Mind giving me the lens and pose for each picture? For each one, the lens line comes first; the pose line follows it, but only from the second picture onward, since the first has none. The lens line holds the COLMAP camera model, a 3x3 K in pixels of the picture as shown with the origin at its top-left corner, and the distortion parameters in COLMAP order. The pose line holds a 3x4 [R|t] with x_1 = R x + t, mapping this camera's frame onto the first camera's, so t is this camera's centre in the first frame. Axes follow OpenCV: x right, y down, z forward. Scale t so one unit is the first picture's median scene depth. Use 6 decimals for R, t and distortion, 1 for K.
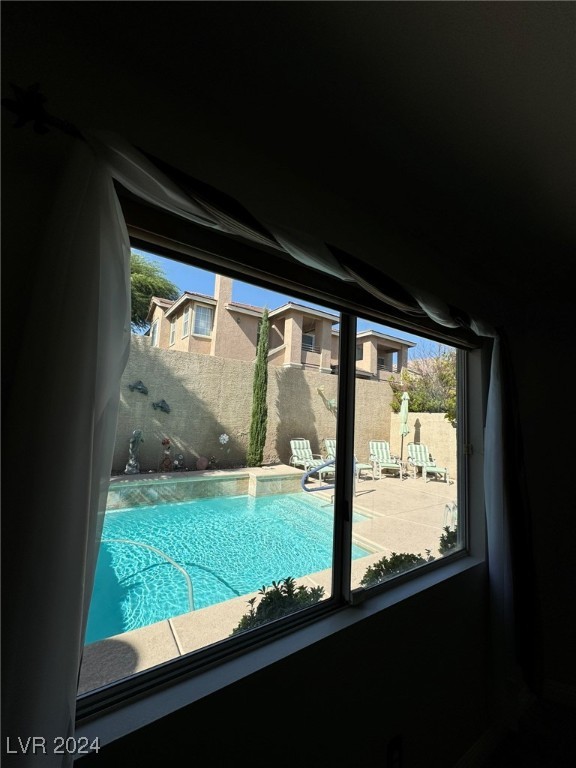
lens RADIAL K [[305.7, 0, 290.0], [0, 305.7, 384.3], [0, 0, 1]] dist [-0.000745, 0.000035]
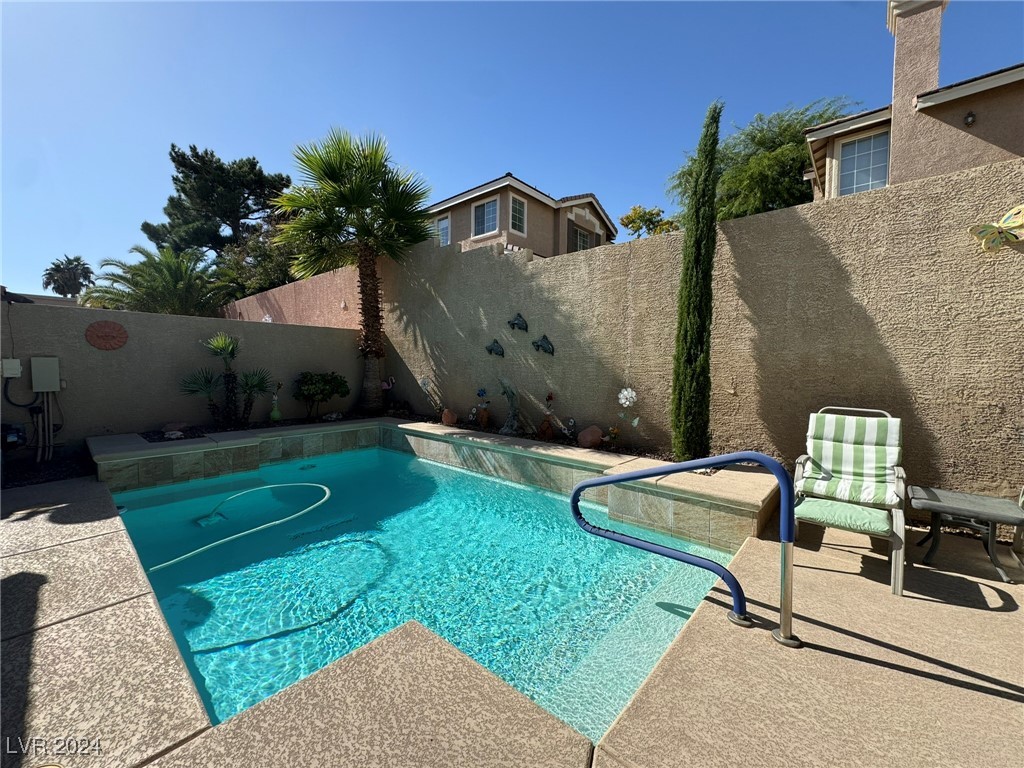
lens RADIAL K [[407.7, 0, 514.5], [0, 407.7, 384.1], [0, 0, 1]] dist [-0.000745, 0.000035]
pose [[0.246399, -0.009894, -0.969118, 0.368824], [0.098913, 0.994983, 0.014991, 0.114714], [0.964108, -0.099553, 0.246141, 0.583807]]
